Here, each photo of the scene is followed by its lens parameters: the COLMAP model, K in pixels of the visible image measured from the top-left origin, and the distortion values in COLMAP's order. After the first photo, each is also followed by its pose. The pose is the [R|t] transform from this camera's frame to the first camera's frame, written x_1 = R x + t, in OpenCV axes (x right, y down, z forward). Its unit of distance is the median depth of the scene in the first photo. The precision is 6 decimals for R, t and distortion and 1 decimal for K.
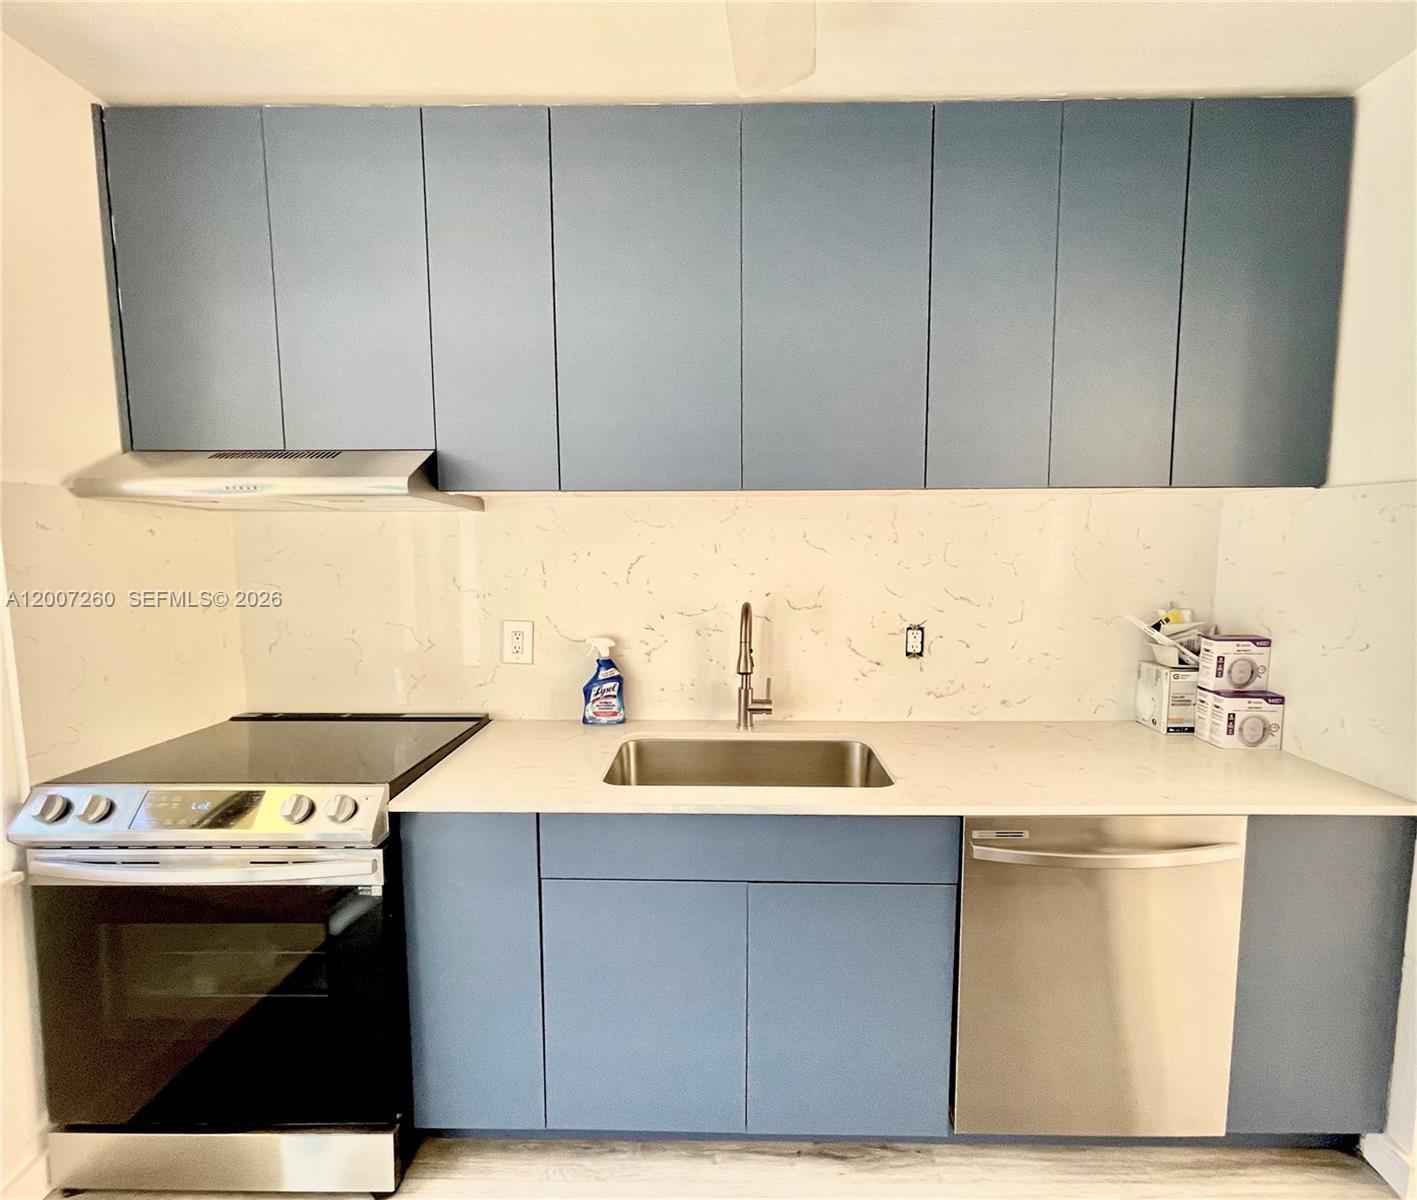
lens RADIAL K [[671.0, 0, 705.0], [0, 671.0, 598.8], [0, 0, 1]] dist [0.002902, -0.000054]
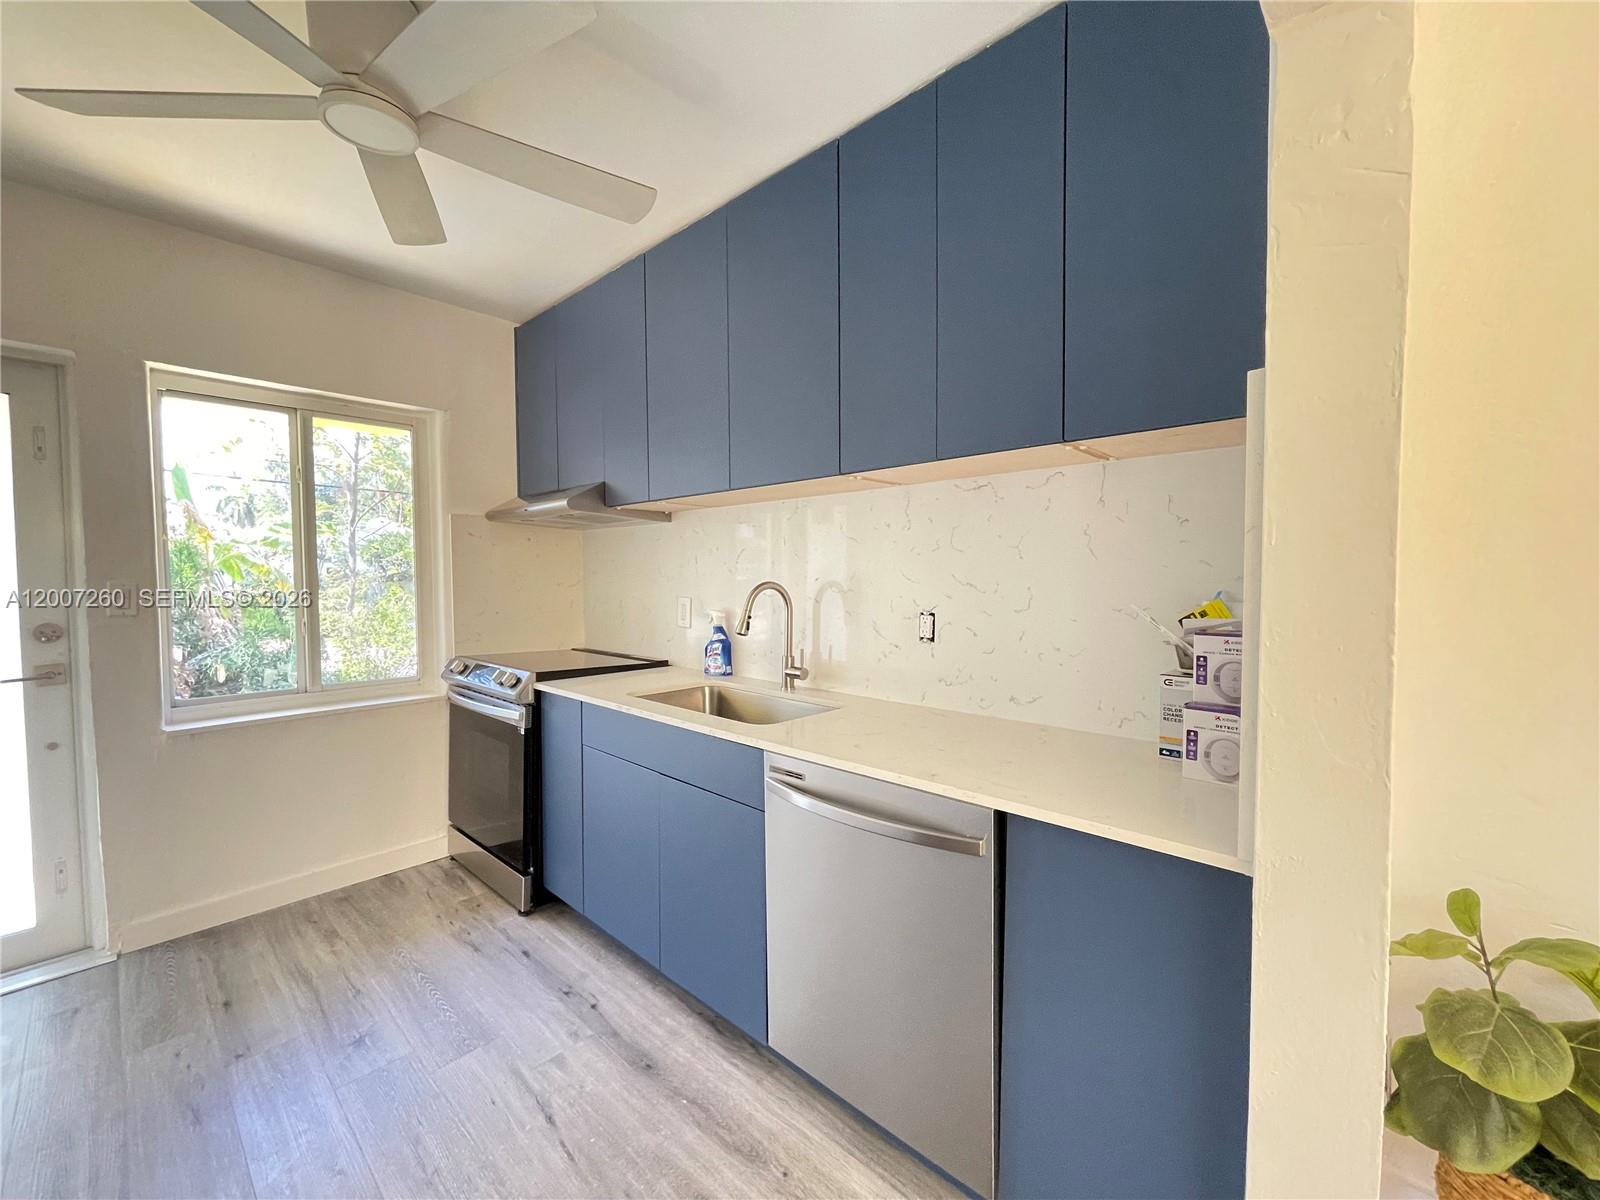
lens RADIAL K [[655.1, 0, 793.0], [0, 655.1, 606.9], [0, 0, 1]] dist [0.000504, 0.000962]
pose [[0.733949, 0.033325, -0.678386, 0.885010], [-0.067879, 0.997394, -0.024442, 0.076122], [0.675804, 0.063988, 0.734299, 0.147115]]
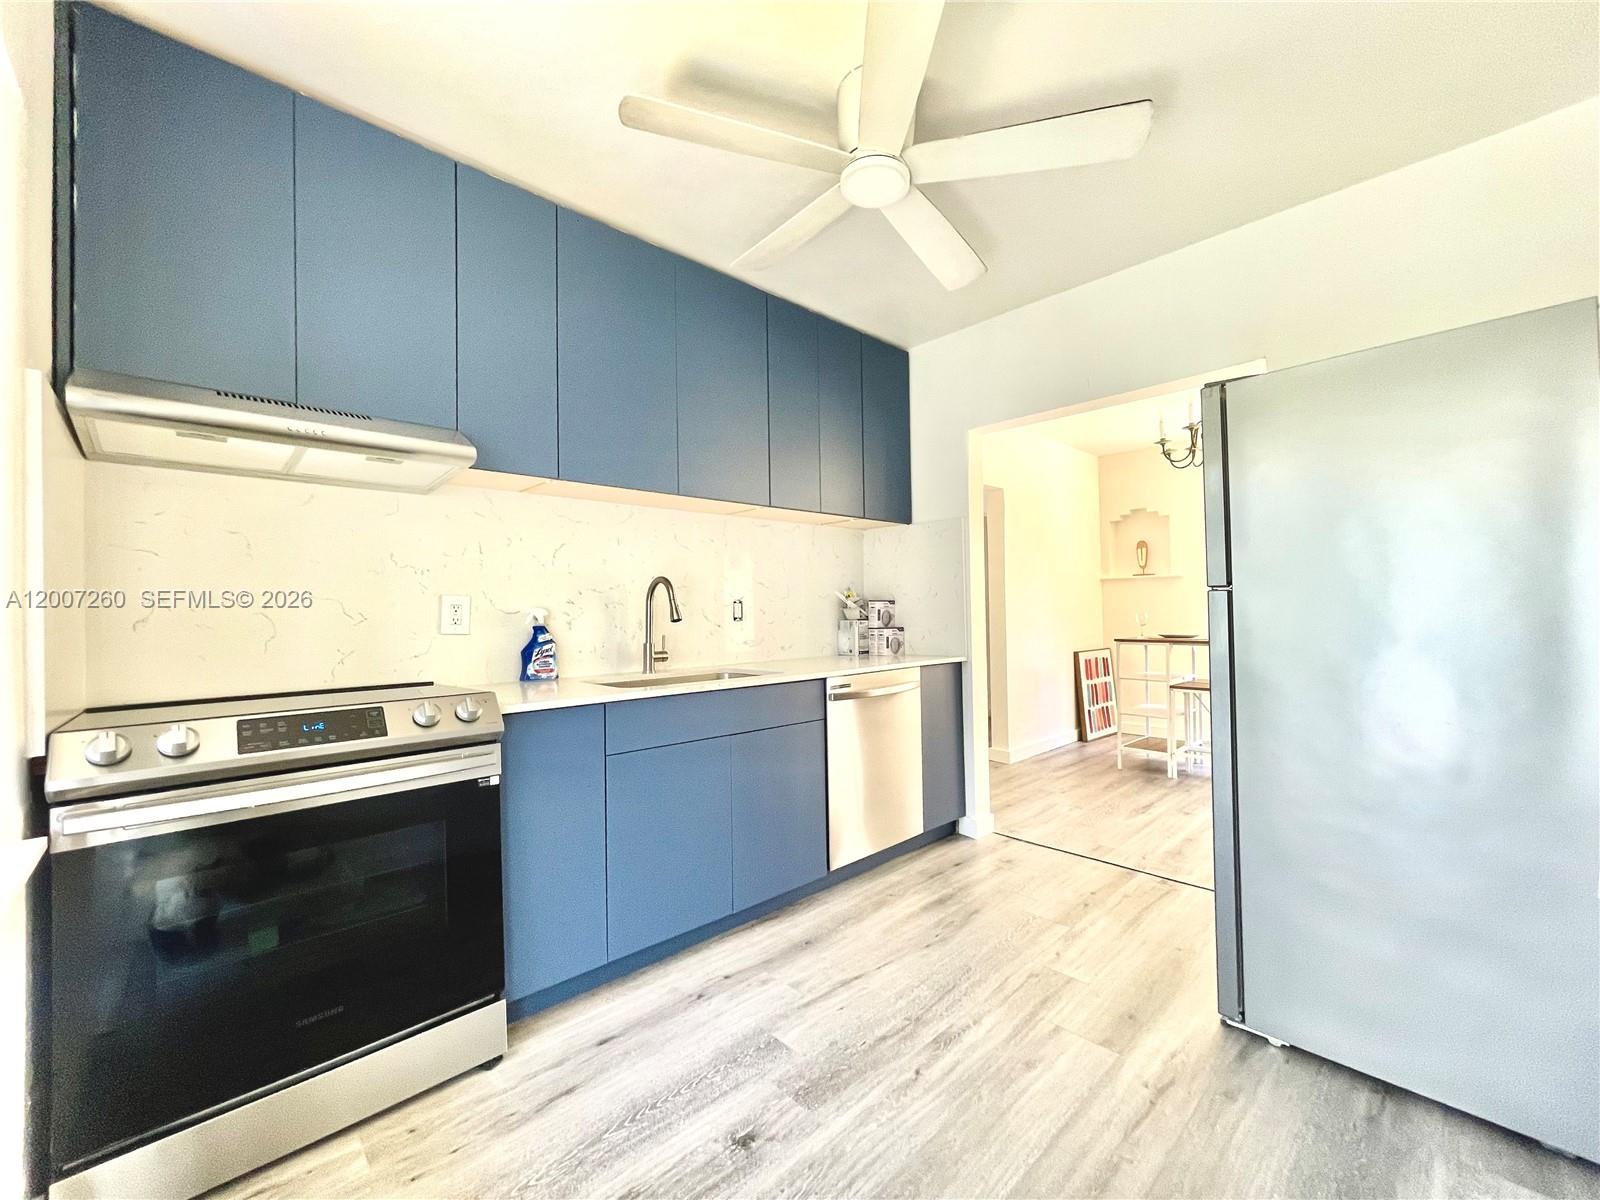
lens RADIAL K [[655.1, 0, 802.2], [0, 655.1, 602.2], [0, 0, 1]] dist [0.000504, 0.000962]
pose [[0.714809, 0.000054, 0.699320, -0.667731], [0.083476, 0.992844, -0.085402, 0.195791], [-0.694320, 0.119422, 0.709689, -0.175933]]
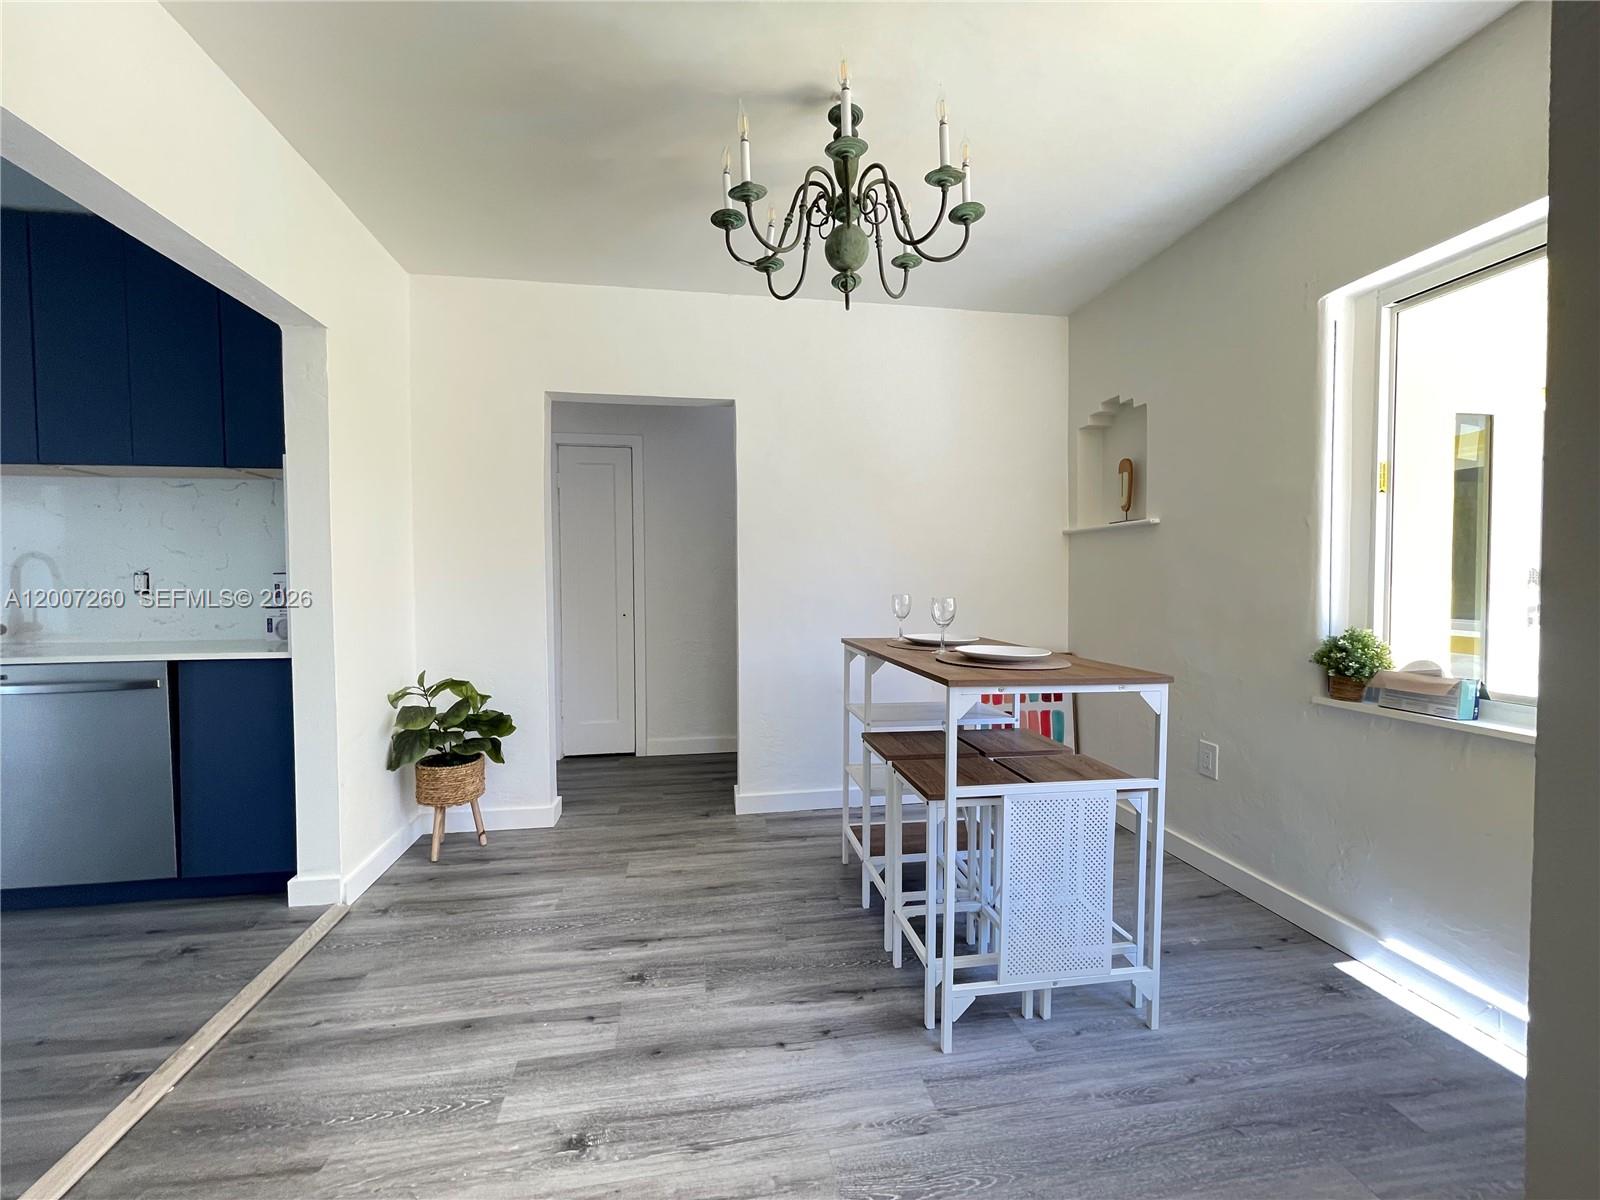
lens RADIAL K [[655.1, 0, 808.7], [0, 655.1, 607.7], [0, 0, 1]] dist [0.000504, 0.000962]
pose [[0.987119, -0.009609, 0.159696, 1.549862], [0.020301, 0.997649, -0.065459, 0.245432], [-0.158692, 0.067858, 0.984994, -0.586802]]
